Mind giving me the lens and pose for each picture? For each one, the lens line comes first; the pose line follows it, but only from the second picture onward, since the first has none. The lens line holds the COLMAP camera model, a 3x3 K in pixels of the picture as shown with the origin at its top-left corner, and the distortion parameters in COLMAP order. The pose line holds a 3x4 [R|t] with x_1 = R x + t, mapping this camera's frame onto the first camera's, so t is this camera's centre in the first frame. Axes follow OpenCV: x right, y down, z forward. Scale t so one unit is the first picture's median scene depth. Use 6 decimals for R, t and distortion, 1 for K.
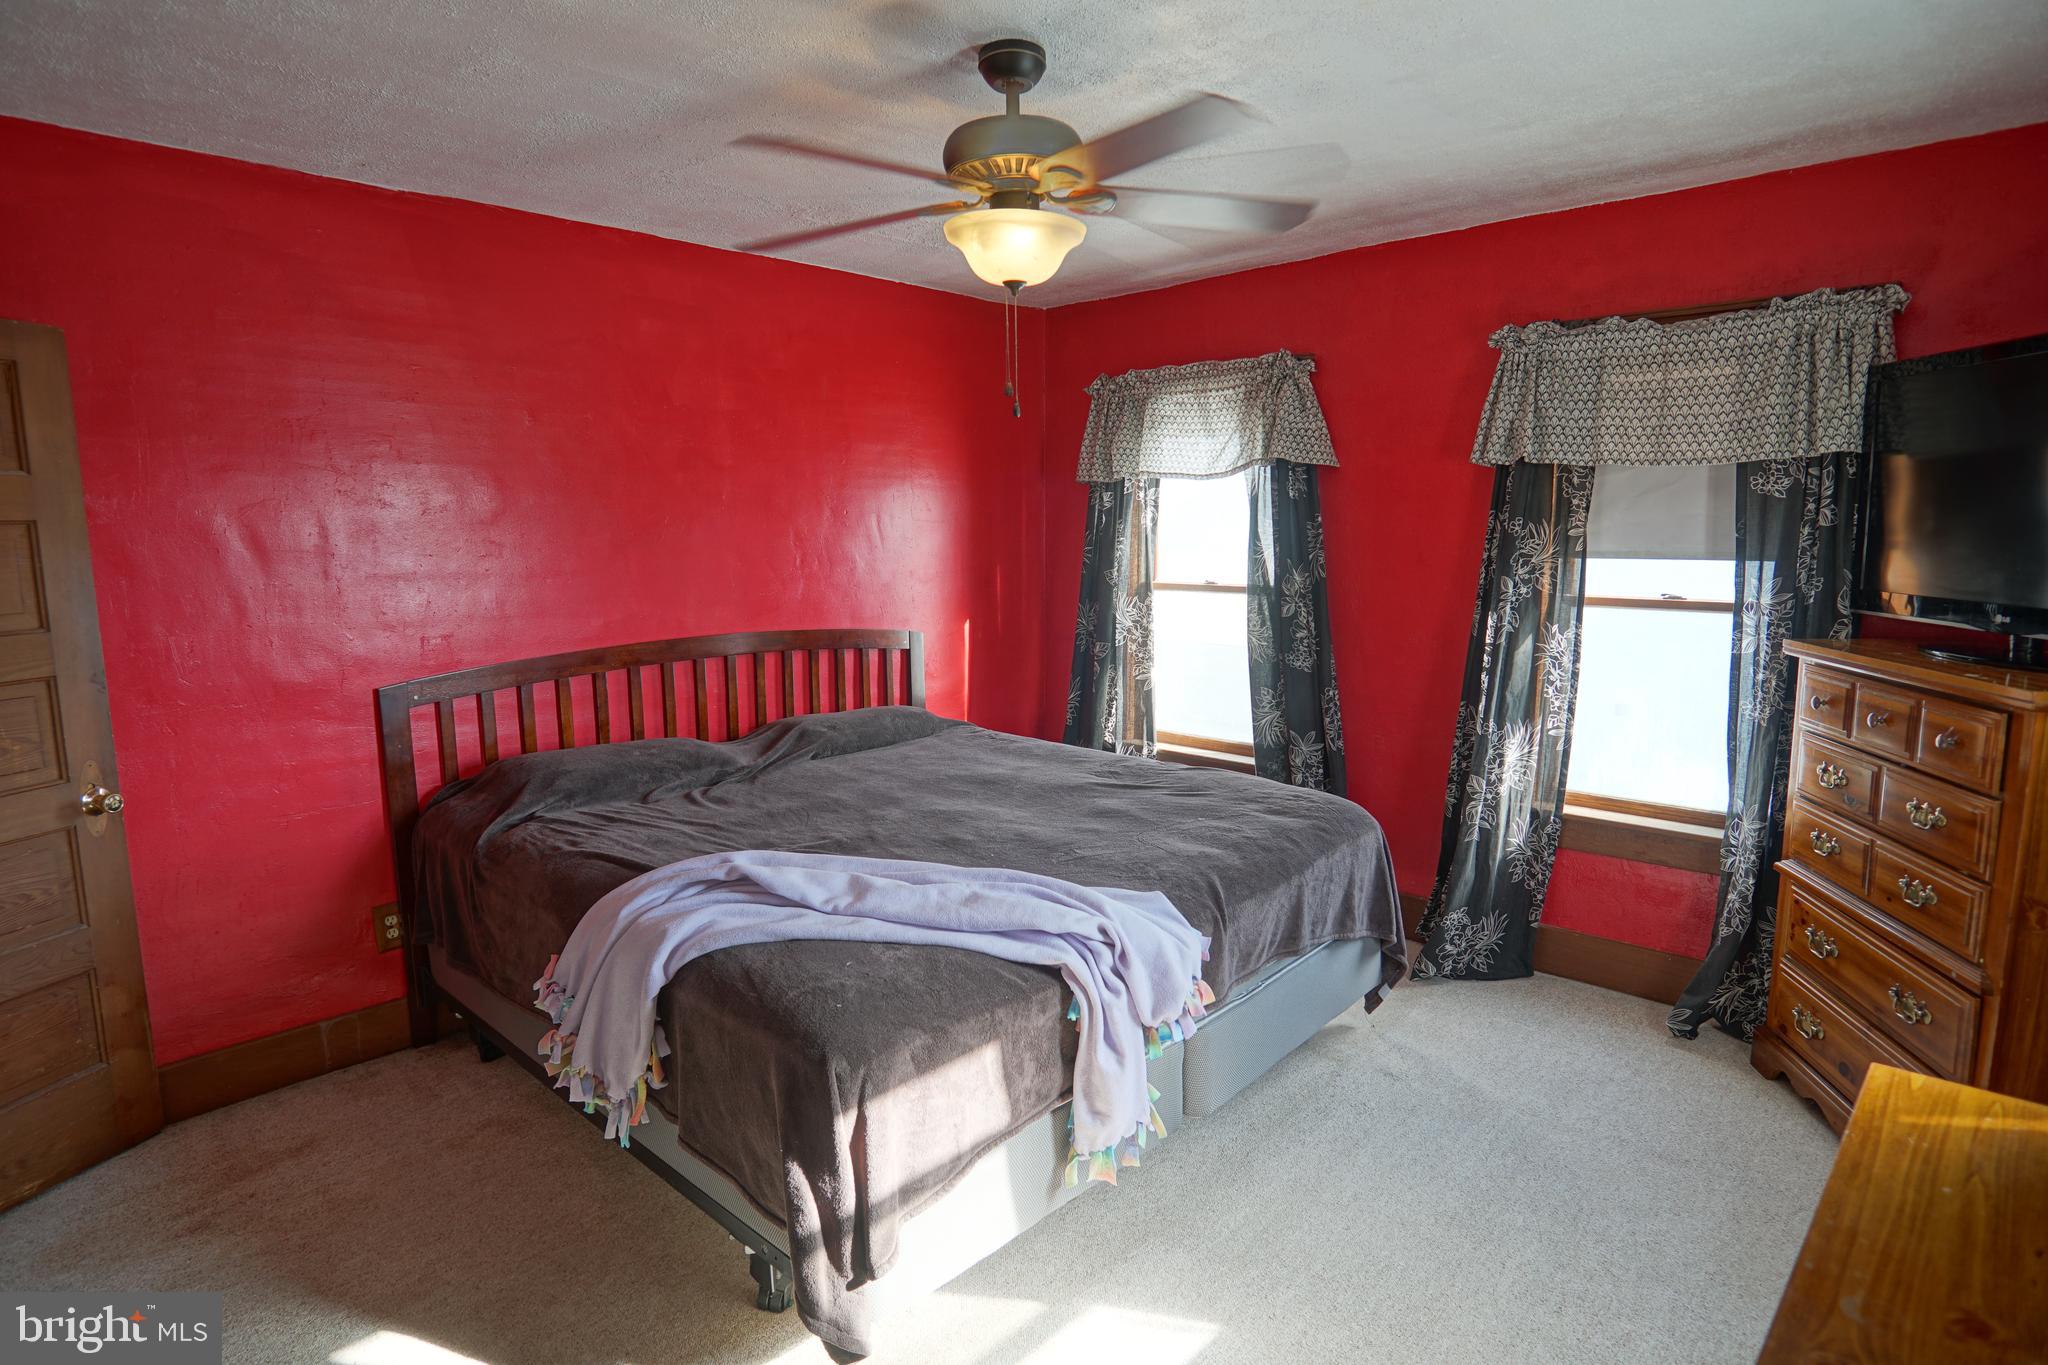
lens RADIAL K [[1094.8, 0, 1021.7], [0, 1094.8, 679.0], [0, 0, 1]] dist [-0.037595, 0.011334]
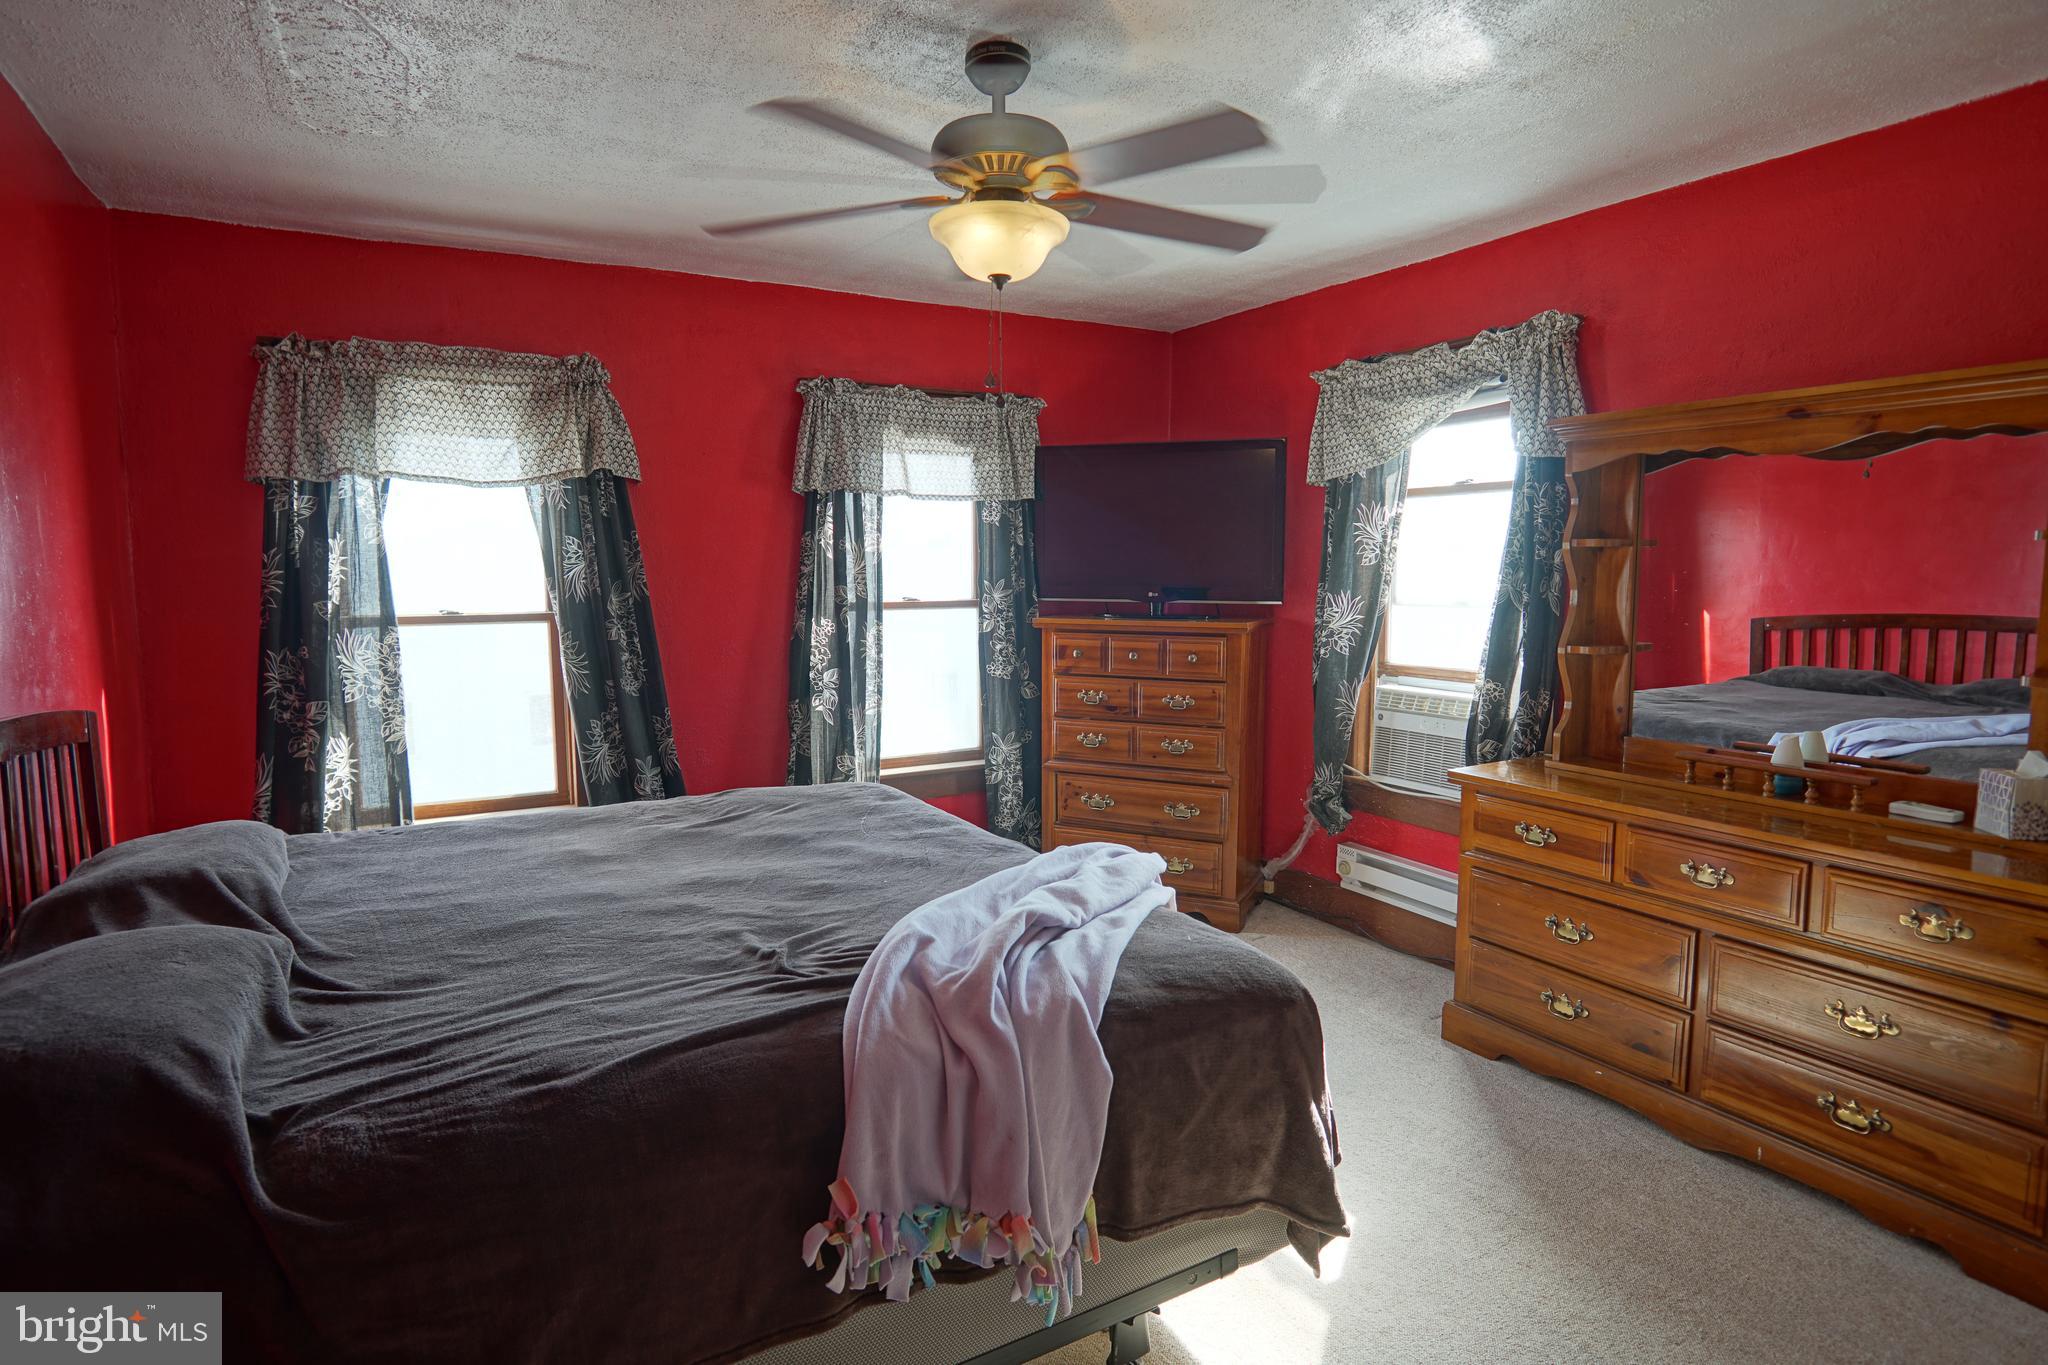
lens RADIAL K [[1094.8, 0, 1021.7], [0, 1094.8, 679.0], [0, 0, 1]] dist [-0.037595, 0.011334]
pose [[0.287231, -0.108036, 0.951749, -0.544208], [0.124249, 0.989427, 0.074816, -0.050124], [-0.949769, 0.096764, 0.297618, 0.388113]]
